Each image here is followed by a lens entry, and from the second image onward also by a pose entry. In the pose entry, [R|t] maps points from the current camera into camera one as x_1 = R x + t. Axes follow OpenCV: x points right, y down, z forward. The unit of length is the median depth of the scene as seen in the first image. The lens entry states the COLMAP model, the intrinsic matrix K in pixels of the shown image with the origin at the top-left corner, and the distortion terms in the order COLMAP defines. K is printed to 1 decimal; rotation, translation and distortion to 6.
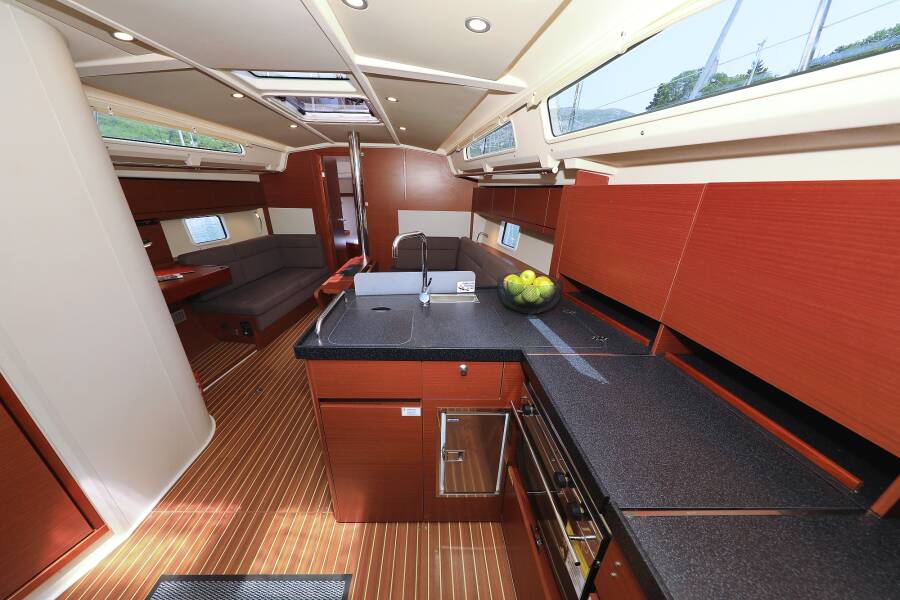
lens RADIAL K [[273.9, 0, 450.0], [0, 273.9, 300.0], [0, 0, 1]] dist [-0.000644, -0.000027]
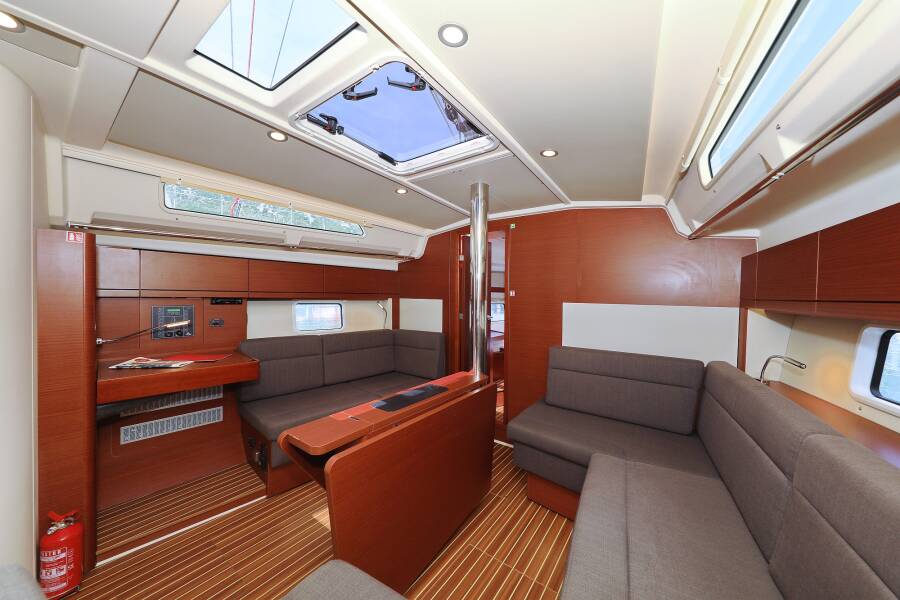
lens RADIAL K [[296.9, 0, 450.1], [0, 296.9, 302.9], [0, 0, 1]] dist [0.005204, -0.000196]
pose [[0.748457, -0.006592, -0.663151, 0.071561], [-0.234561, 0.932685, -0.274007, -0.127199], [0.620317, 0.360632, 0.696528, 0.540794]]
